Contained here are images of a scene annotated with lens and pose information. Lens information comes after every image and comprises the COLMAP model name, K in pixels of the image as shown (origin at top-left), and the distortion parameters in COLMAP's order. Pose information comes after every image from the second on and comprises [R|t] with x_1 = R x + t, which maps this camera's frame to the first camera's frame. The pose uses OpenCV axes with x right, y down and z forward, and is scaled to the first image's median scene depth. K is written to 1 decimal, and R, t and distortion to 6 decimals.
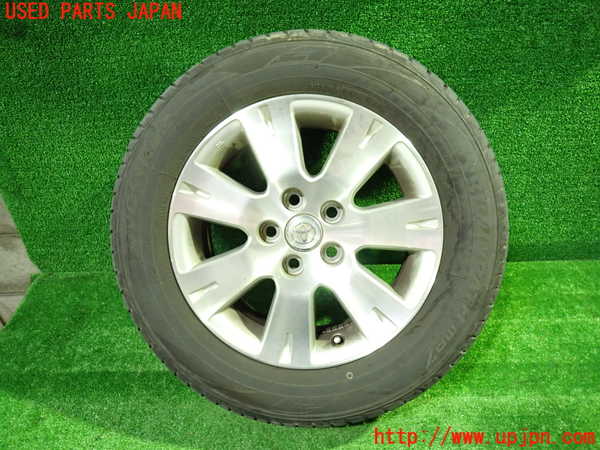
lens RADIAL K [[442.7, 0, 300.7], [0, 442.7, 225.2], [0, 0, 1]] dist [0.011532, -0.006012]
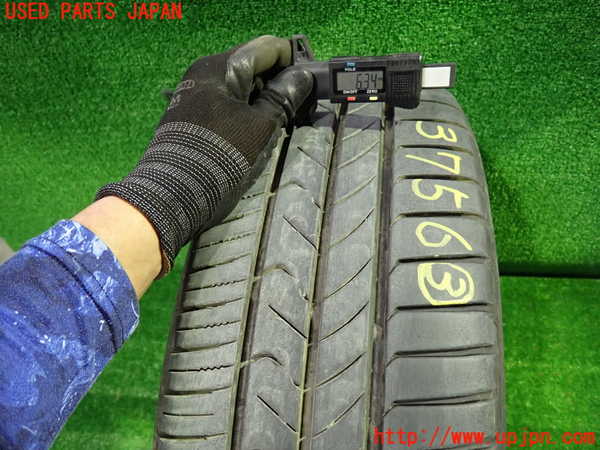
lens RADIAL K [[442.7, 0, 303.5], [0, 442.7, 223.2], [0, 0, 1]] dist [0.011532, -0.006012]
pose [[0.993409, 0.031937, -0.110087, 0.145132], [-0.001522, 0.963992, 0.265926, -0.323565], [0.114616, -0.264006, 0.957687, 0.254457]]
